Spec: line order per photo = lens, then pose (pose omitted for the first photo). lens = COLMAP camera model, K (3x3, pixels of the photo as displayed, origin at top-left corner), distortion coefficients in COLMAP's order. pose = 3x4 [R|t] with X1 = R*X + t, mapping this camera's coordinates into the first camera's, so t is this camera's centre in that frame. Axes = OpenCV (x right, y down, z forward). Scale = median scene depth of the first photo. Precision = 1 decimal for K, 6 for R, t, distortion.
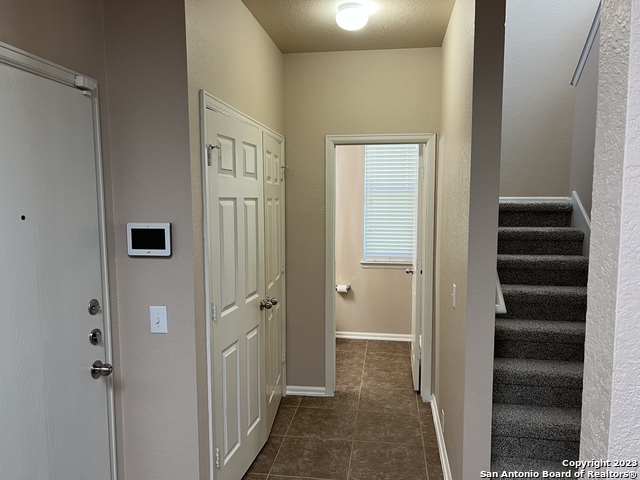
lens RADIAL K [[478.5, 0, 320.2], [0, 478.5, 241.2], [0, 0, 1]] dist [0.068090, -0.089692]
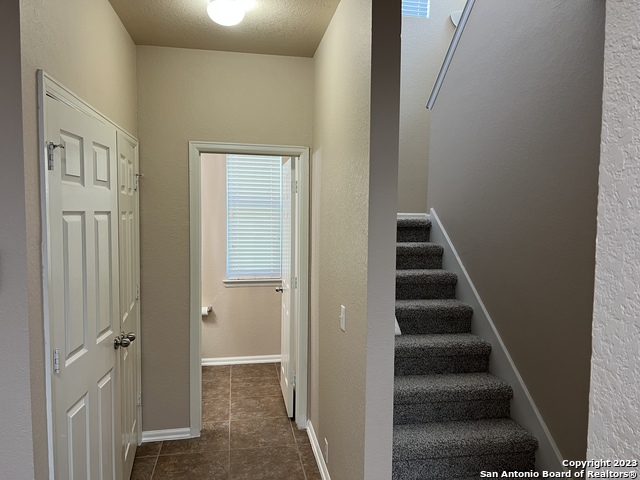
lens RADIAL K [[478.5, 0, 322.9], [0, 478.5, 240.2], [0, 0, 1]] dist [0.068090, -0.089692]
pose [[0.947353, -0.008635, 0.320074, -0.045982], [0.017555, 0.999533, -0.024996, -0.012828], [-0.319709, 0.029299, 0.947063, 0.094288]]
